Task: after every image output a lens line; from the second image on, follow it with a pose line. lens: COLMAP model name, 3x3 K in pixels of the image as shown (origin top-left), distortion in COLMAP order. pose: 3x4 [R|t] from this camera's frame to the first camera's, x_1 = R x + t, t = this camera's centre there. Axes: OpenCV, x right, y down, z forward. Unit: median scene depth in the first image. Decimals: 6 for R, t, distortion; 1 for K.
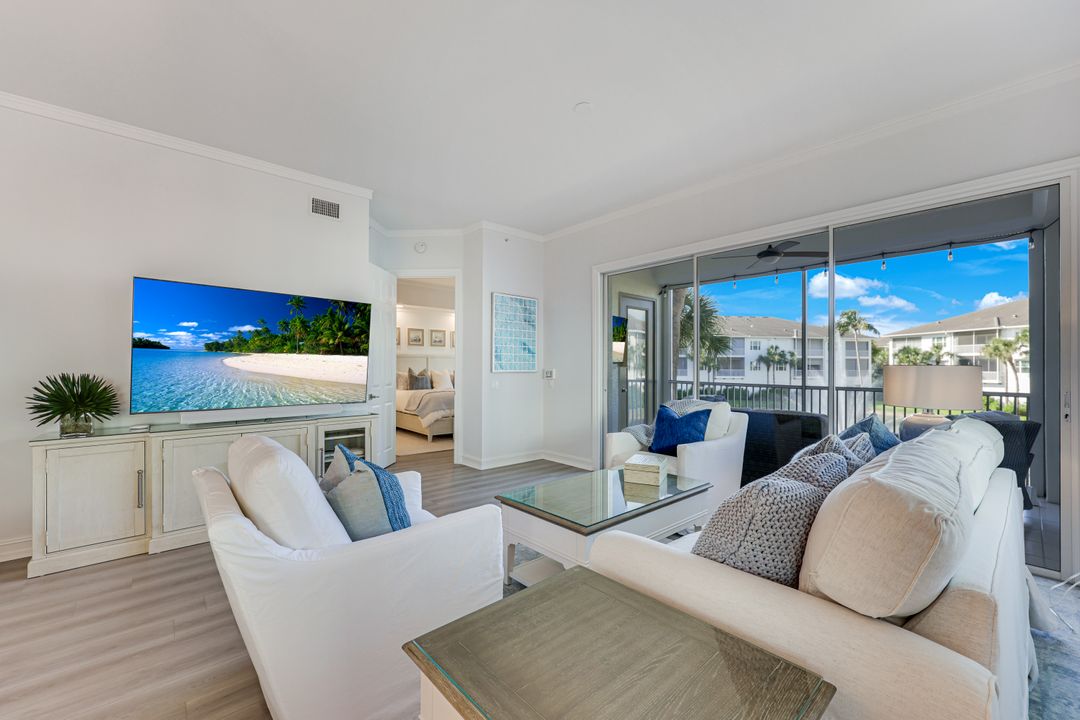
lens RADIAL K [[434.8, 0, 535.9], [0, 434.8, 360.7], [0, 0, 1]] dist [0.001966, -0.001025]
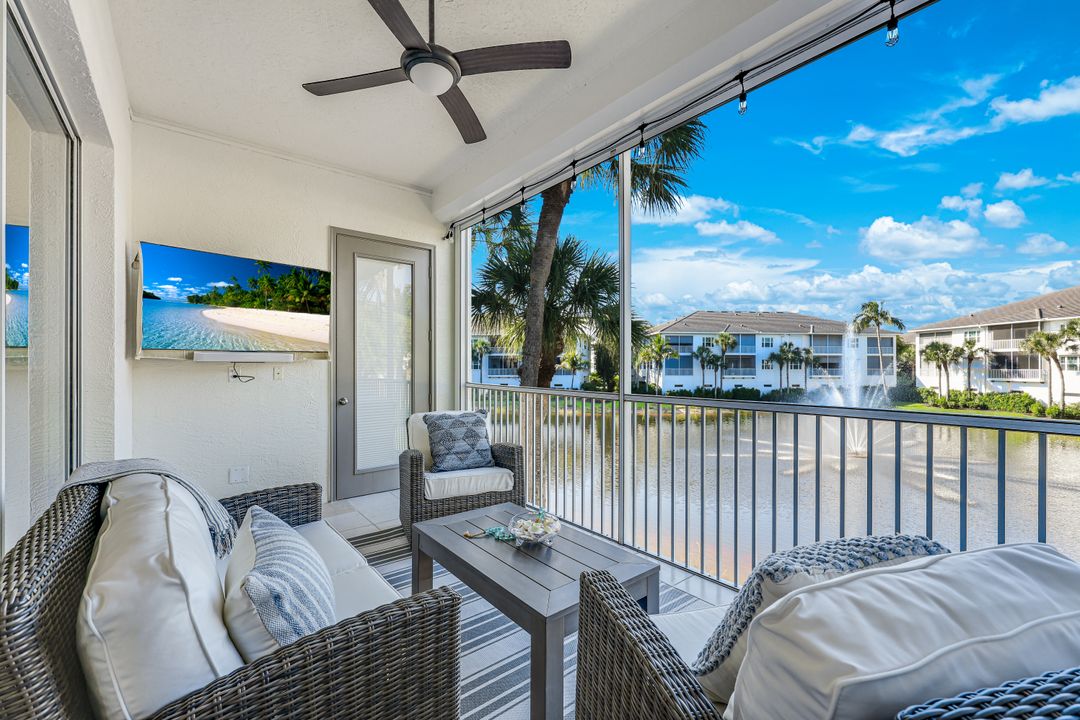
lens RADIAL K [[434.8, 0, 537.9], [0, 434.8, 362.7], [0, 0, 1]] dist [0.001966, -0.001025]
pose [[0.999133, -0.005171, -0.041309, 0.080991], [0.005353, 0.999976, 0.004311, 0.002795], [0.041286, -0.004528, 0.999137, 0.076473]]
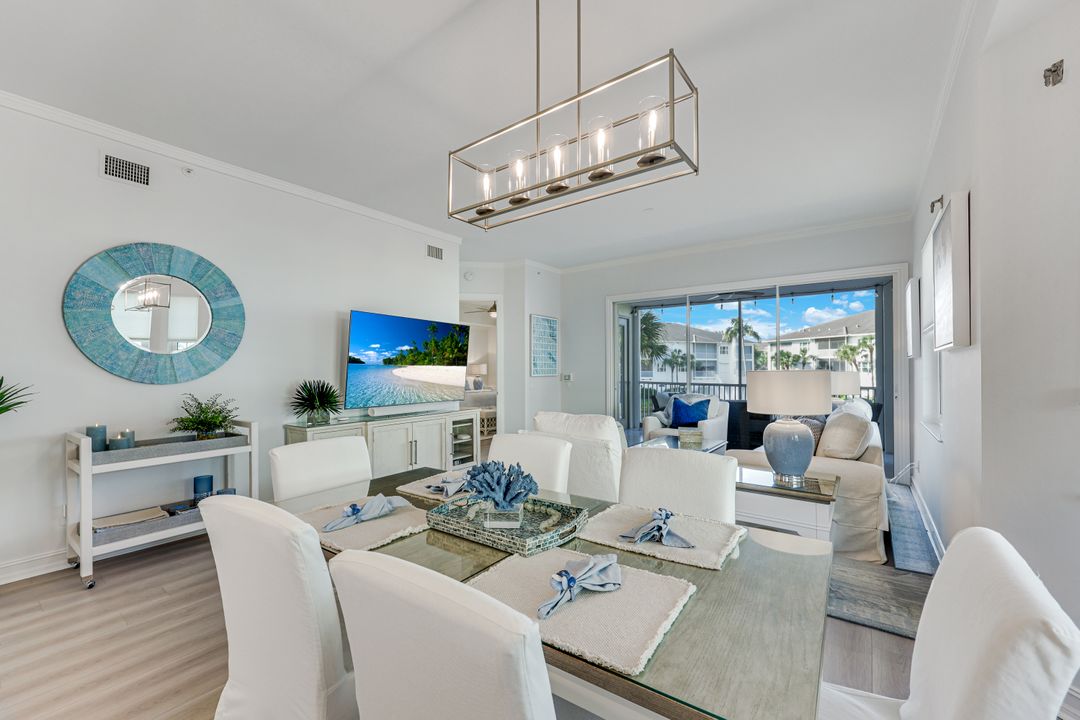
lens RADIAL K [[434.8, 0, 536.7], [0, 434.8, 364.9], [0, 0, 1]] dist [0.001966, -0.001025]
pose [[0.980071, -0.003843, 0.198612, -0.042519], [0.002932, 0.999984, 0.004881, -0.001731], [-0.198628, -0.004202, 0.980066, -0.033131]]
